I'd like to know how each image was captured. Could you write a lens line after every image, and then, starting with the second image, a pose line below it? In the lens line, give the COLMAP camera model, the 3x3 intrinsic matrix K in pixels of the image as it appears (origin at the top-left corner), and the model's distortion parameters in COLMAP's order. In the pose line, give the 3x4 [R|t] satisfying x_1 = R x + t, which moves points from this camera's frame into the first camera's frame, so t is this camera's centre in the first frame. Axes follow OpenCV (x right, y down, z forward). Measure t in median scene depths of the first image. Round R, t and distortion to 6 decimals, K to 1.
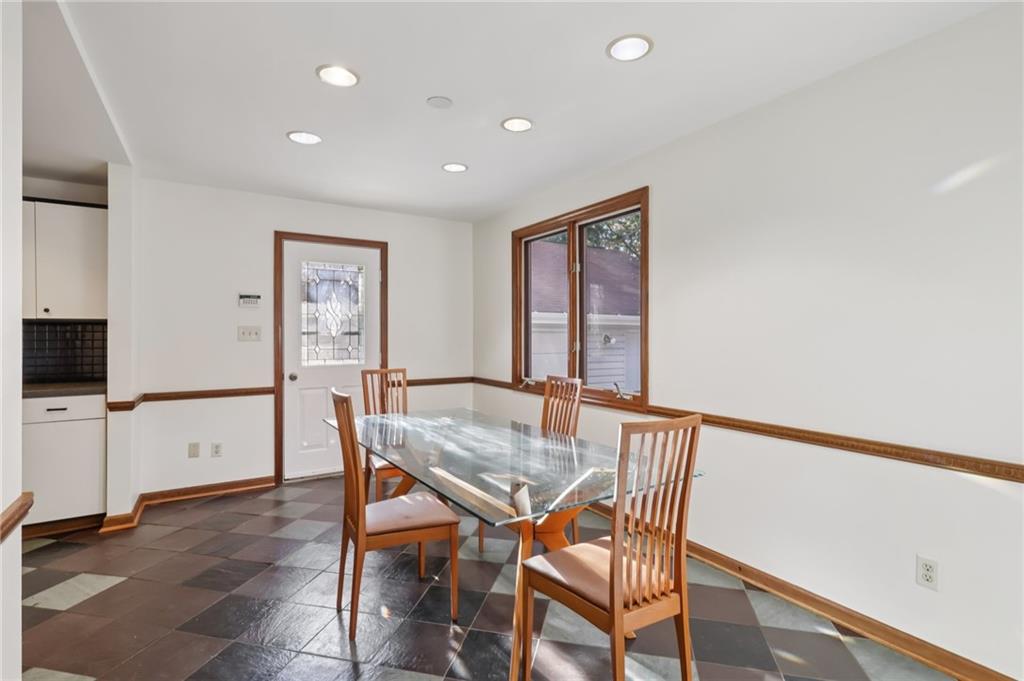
lens RADIAL K [[479.3, 0, 512.3], [0, 479.3, 336.3], [0, 0, 1]] dist [0.000612, 0.000401]
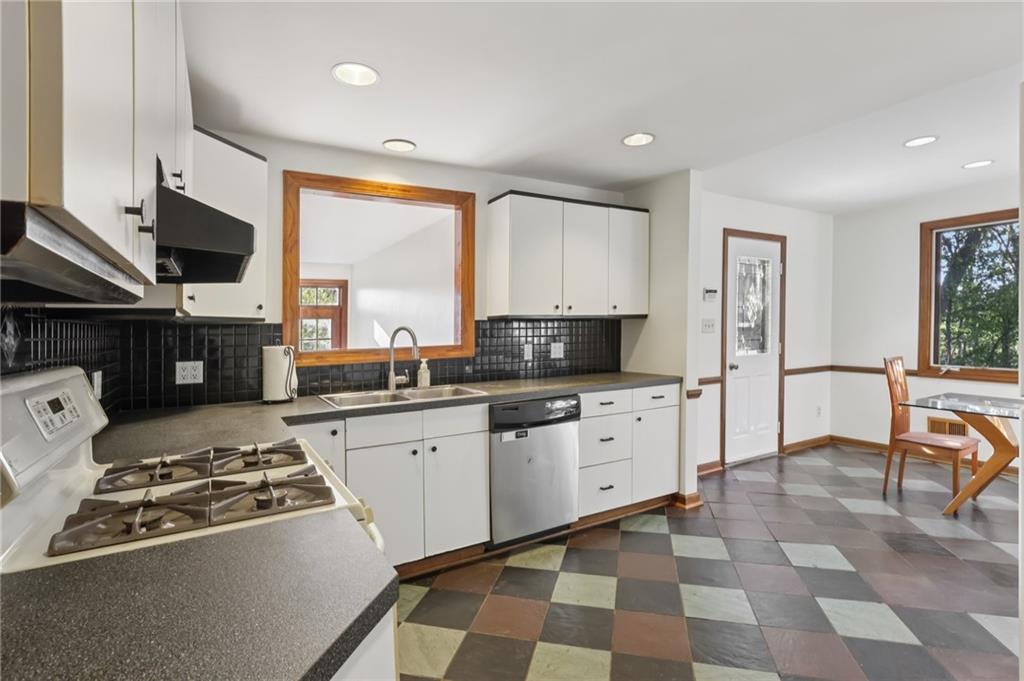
lens RADIAL K [[491.8, 0, 512.0], [0, 491.8, 340.5], [0, 0, 1]] dist [0.001167, 0.000354]
pose [[0.999254, -0.015668, -0.035286, -0.913905], [0.016554, 0.999551, 0.024958, -0.008188], [0.034879, -0.025524, 0.999066, -0.095206]]
